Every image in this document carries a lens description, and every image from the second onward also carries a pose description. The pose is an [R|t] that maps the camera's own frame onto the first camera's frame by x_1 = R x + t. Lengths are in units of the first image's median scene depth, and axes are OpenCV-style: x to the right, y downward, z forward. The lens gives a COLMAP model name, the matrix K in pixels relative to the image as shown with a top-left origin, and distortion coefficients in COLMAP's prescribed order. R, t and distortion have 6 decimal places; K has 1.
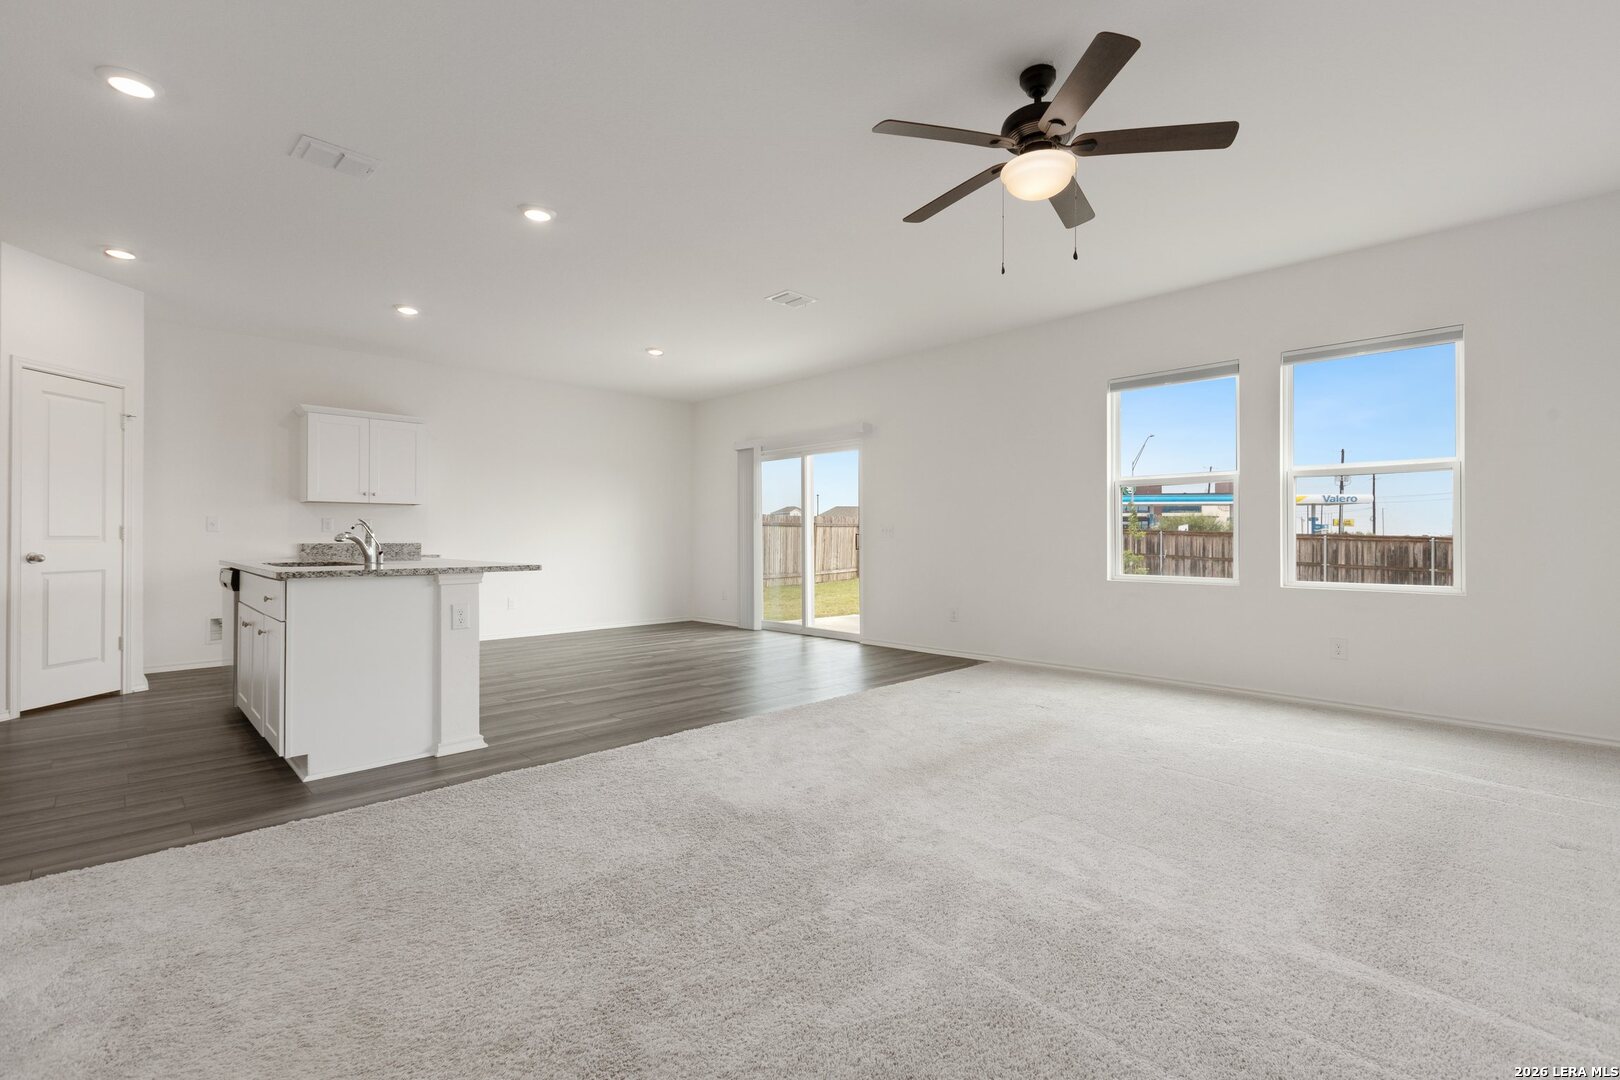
lens RADIAL K [[722.9, 0, 815.7], [0, 722.9, 532.9], [0, 0, 1]] dist [-0.000241, -0.000443]
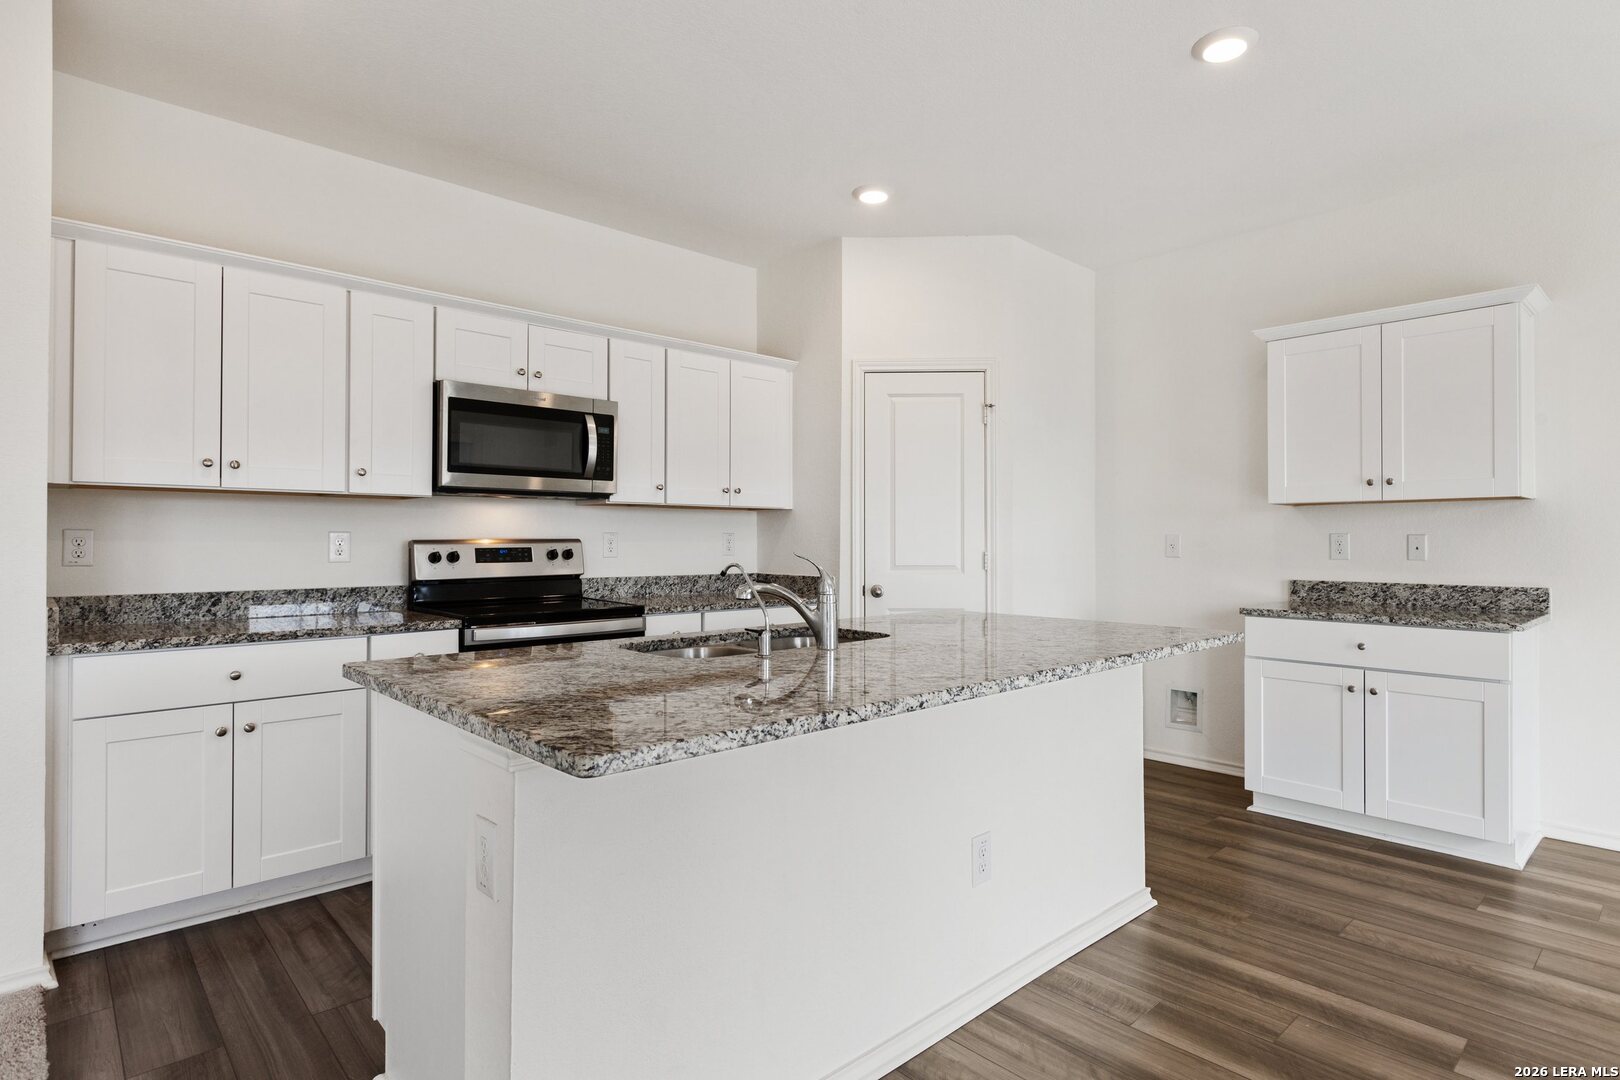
lens RADIAL K [[842.5, 0, 815.0], [0, 842.5, 534.5], [0, 0, 1]] dist [-0.003062, -0.000090]
pose [[-0.022301, -0.008409, -0.999716, -0.062870], [0.005653, 0.999948, -0.008537, -0.017636], [0.999735, -0.005842, -0.022253, 0.690537]]
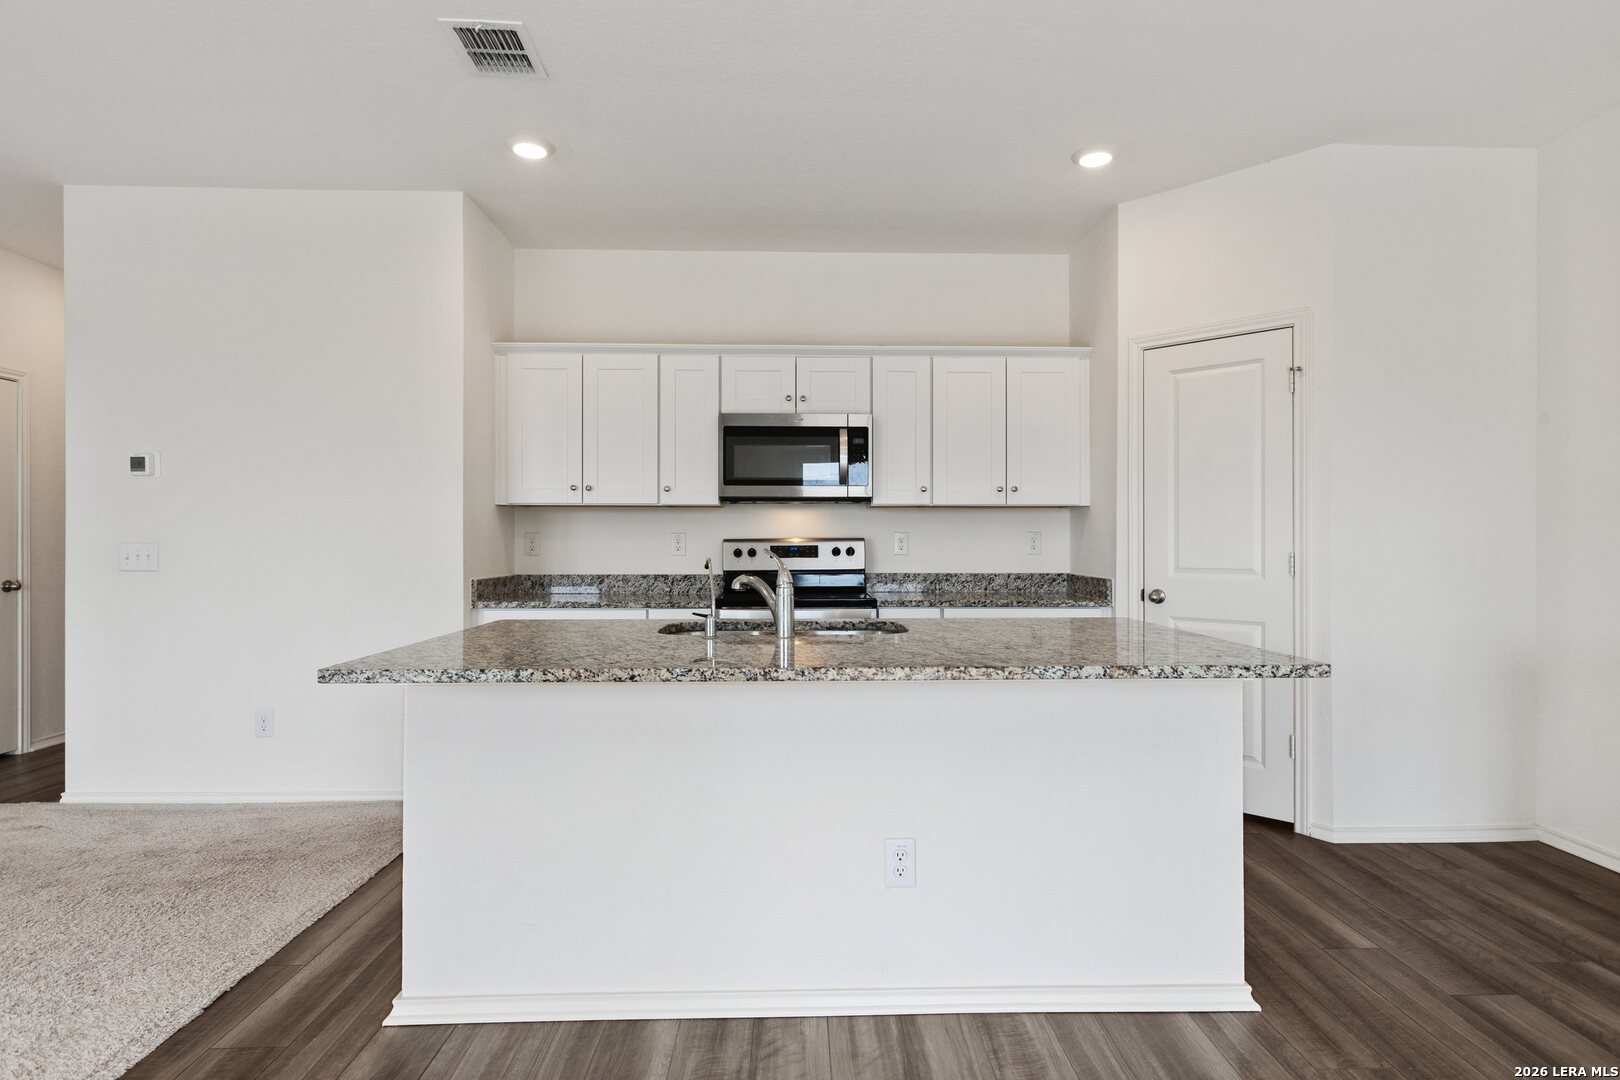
lens RADIAL K [[842.5, 0, 817.8], [0, 842.5, 541.2], [0, 0, 1]] dist [-0.003062, -0.000090]
pose [[-0.671063, -0.000108, -0.741400, -0.140353], [0.003593, 0.999988, -0.003397, -0.015519], [0.741392, -0.004943, -0.671054, 0.965373]]
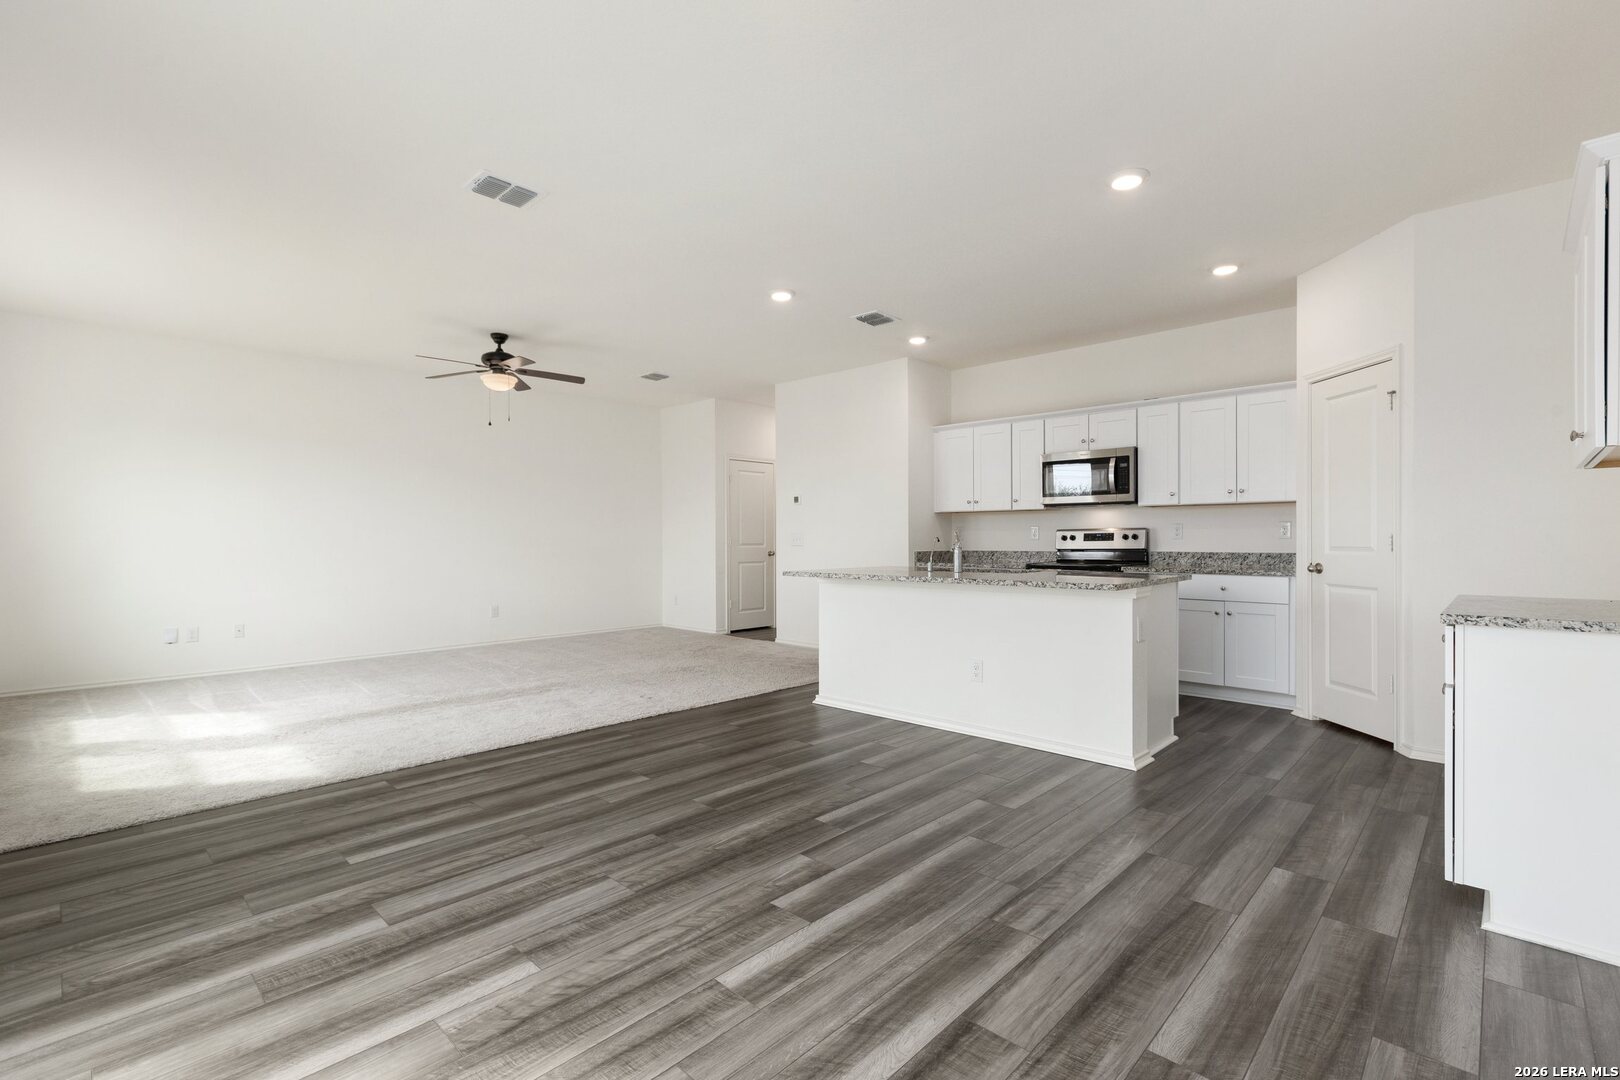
lens RADIAL K [[722.9, 0, 832.0], [0, 722.9, 540.7], [0, 0, 1]] dist [-0.000241, -0.000443]
pose [[-0.997783, 0.004116, -0.066430, -0.244547], [0.004058, 0.999991, 0.001012, -0.006134], [0.066434, 0.000740, -0.997791, 1.427793]]
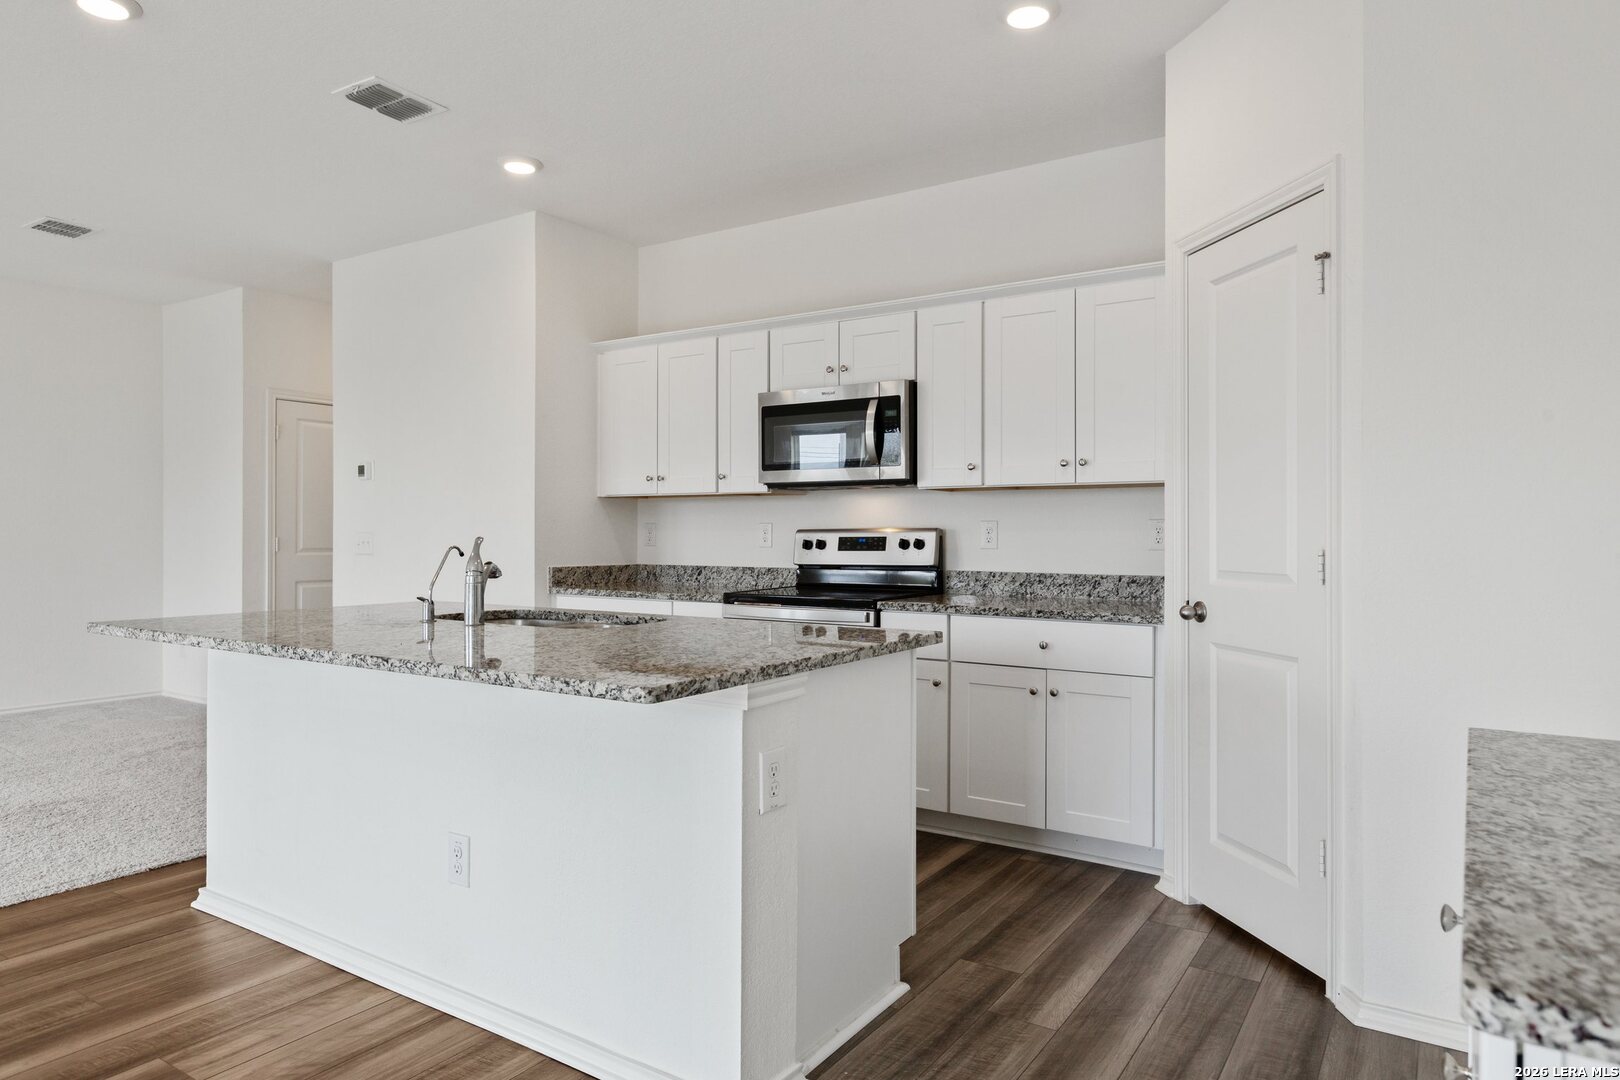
lens RADIAL K [[981.4, 0, 825.1], [0, 981.4, 527.7], [0, 0, 1]] dist [-0.010699, 0.003352]
pose [[-0.972049, -0.003888, -0.234748, -0.476909], [-0.001326, 0.999938, -0.011073, -0.012889], [0.234776, -0.010453, -0.971993, 1.178573]]
